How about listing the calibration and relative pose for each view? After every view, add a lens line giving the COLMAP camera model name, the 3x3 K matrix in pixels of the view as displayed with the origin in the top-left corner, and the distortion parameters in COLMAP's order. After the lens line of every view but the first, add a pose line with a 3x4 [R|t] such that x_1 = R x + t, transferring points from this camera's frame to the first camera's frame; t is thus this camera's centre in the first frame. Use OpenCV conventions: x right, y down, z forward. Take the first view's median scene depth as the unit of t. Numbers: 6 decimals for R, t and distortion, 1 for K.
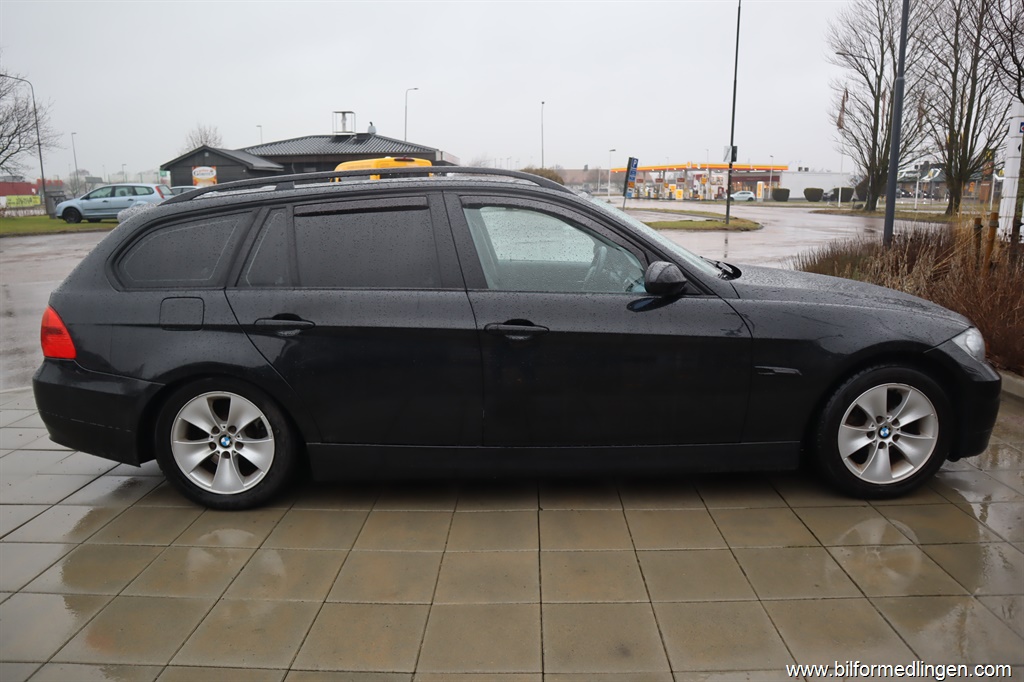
lens RADIAL K [[711.8, 0, 512.8], [0, 711.8, 327.1], [0, 0, 1]] dist [-0.134460, 0.089242]
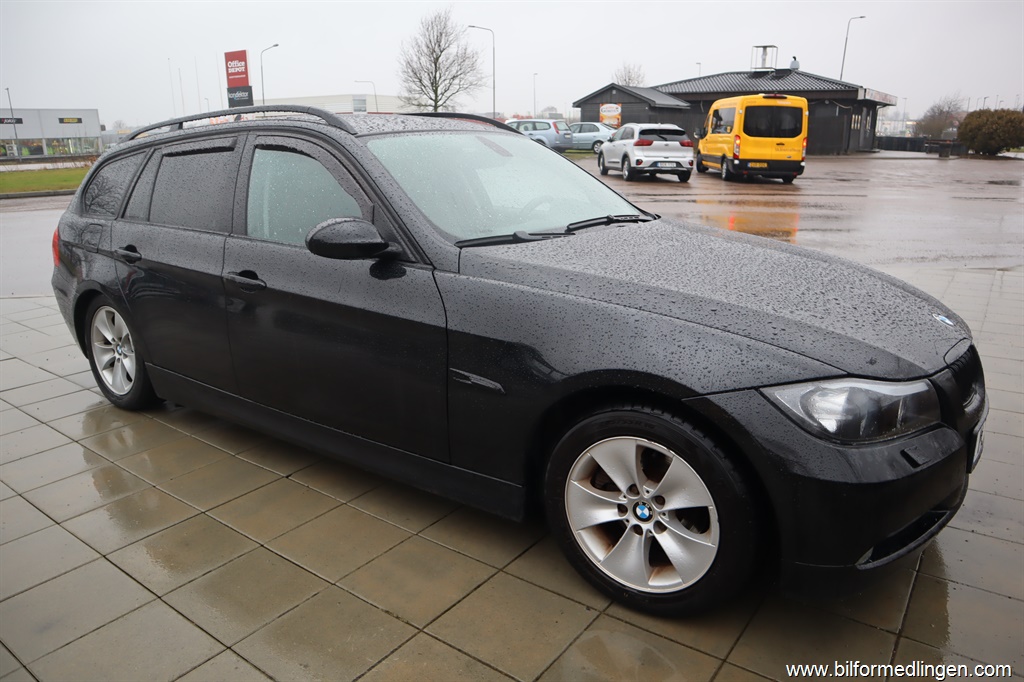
lens RADIAL K [[711.8, 0, 512.8], [0, 711.8, 327.1], [0, 0, 1]] dist [-0.134460, 0.089242]
pose [[0.823849, 0.149149, -0.546835, 0.088309], [-0.102960, 0.988087, 0.114383, -0.008564], [0.557380, -0.037932, 0.829390, 0.047099]]
